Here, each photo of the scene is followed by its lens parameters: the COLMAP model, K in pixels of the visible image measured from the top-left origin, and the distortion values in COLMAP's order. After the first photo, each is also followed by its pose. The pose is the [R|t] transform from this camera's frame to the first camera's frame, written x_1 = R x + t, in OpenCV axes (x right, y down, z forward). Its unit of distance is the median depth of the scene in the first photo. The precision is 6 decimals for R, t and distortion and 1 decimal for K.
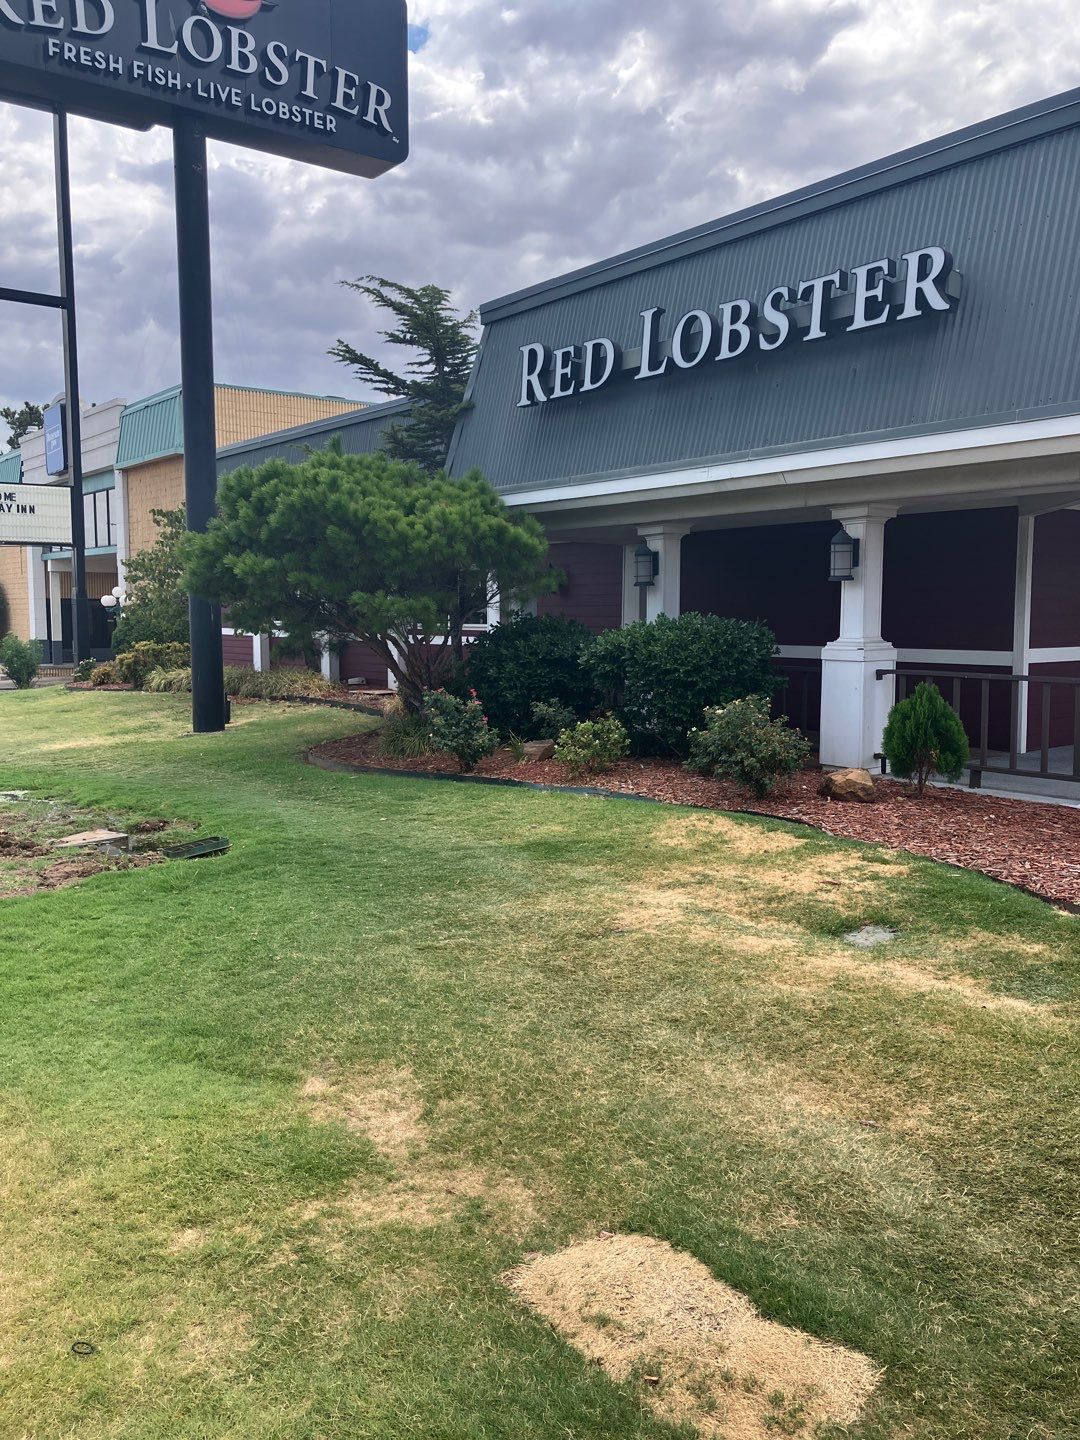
lens RADIAL K [[1178.9, 0, 539.6], [0, 1178.9, 719.9], [0, 0, 1]] dist [0.030241, -0.035605]
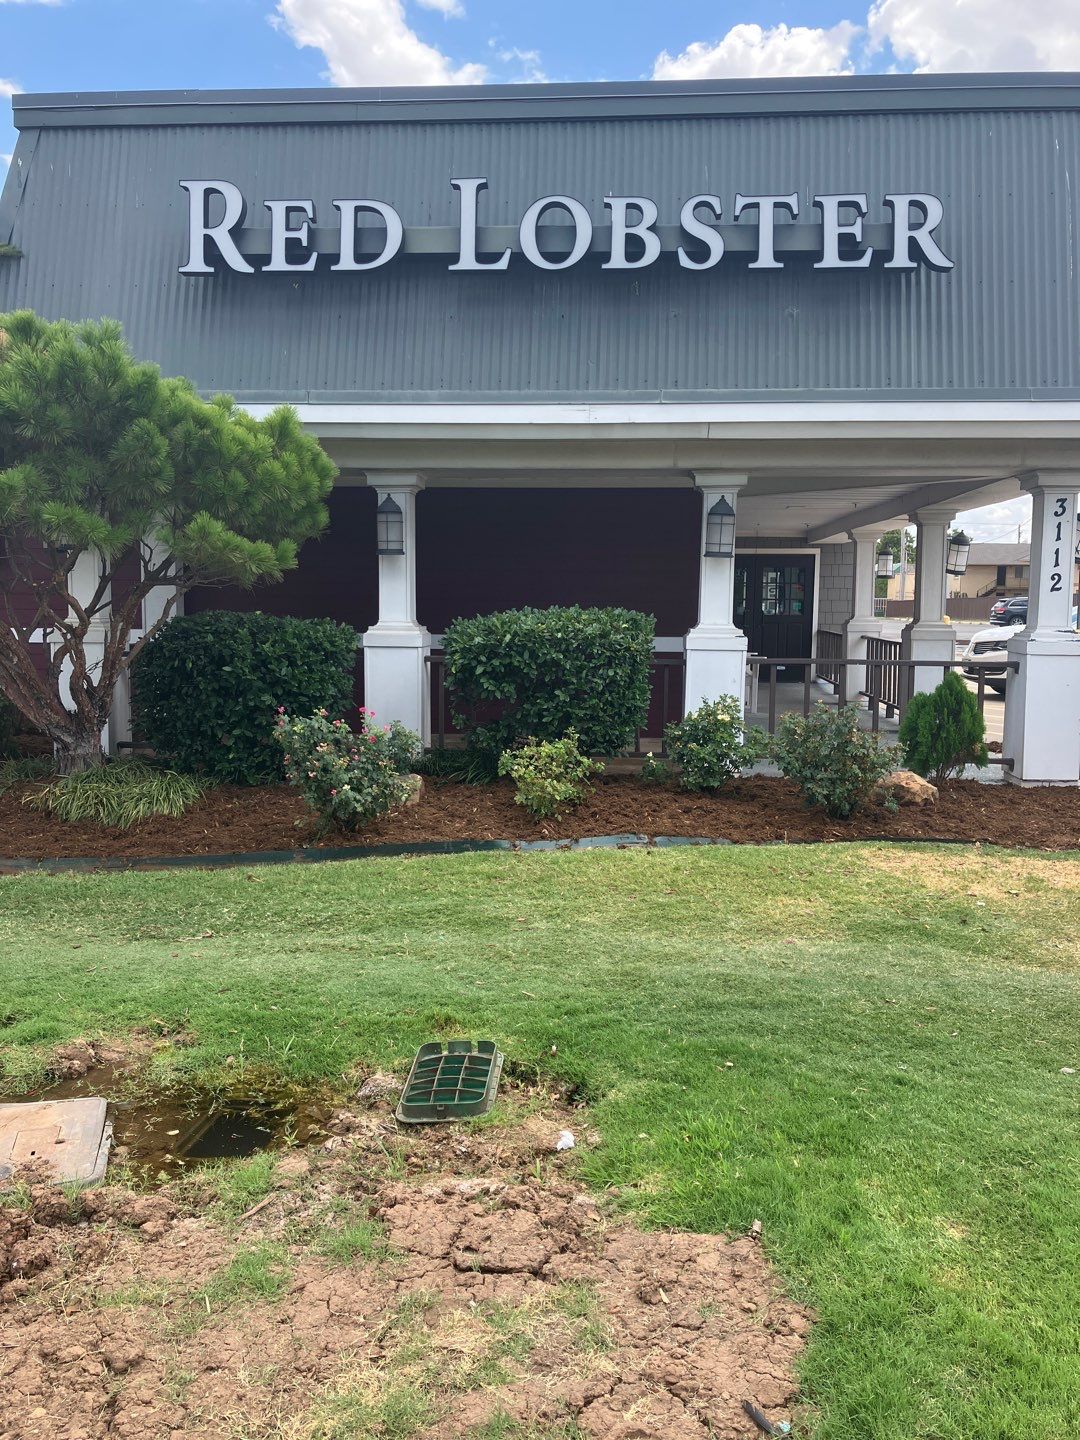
lens RADIAL K [[1178.9, 0, 539.5], [0, 1178.9, 710.3], [0, 0, 1]] dist [0.030241, -0.035605]
pose [[0.665414, -0.058899, 0.744148, -0.464927], [0.057011, 0.997981, 0.028011, -0.036665], [-0.744295, 0.023786, 0.667428, 0.505475]]
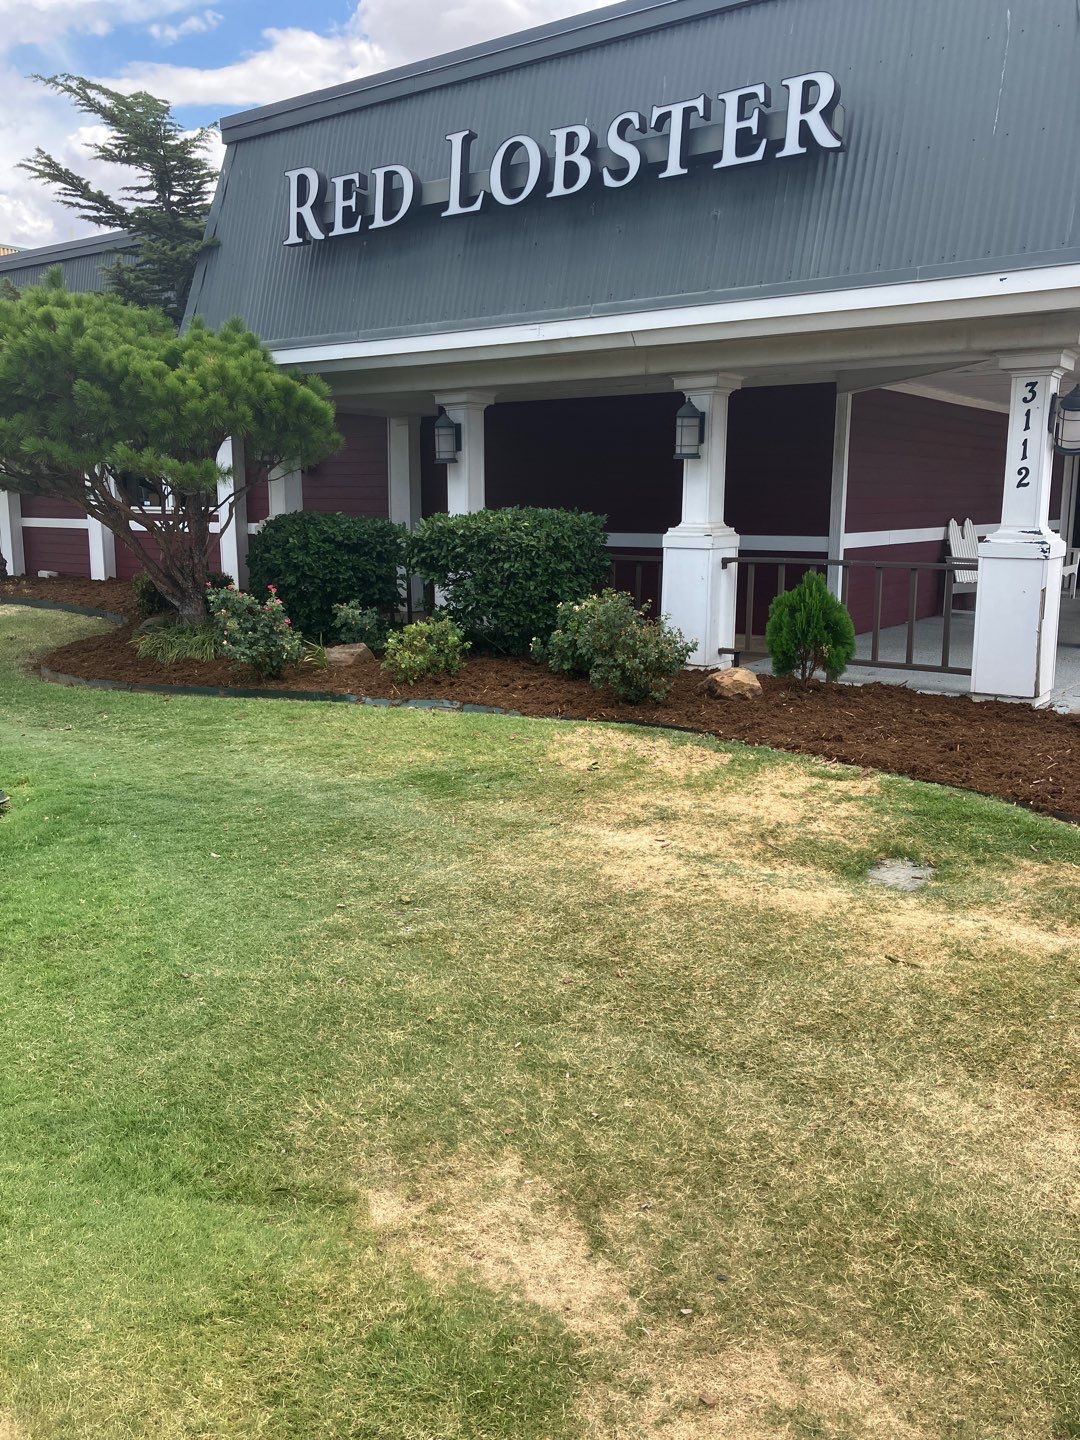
lens RADIAL K [[1178.9, 0, 537.7], [0, 1178.9, 710.4], [0, 0, 1]] dist [0.030241, -0.035605]
pose [[0.961942, -0.044041, 0.269681, -0.104502], [0.020574, 0.995798, 0.089238, -0.008495], [-0.272478, -0.080294, 0.958806, 0.140699]]
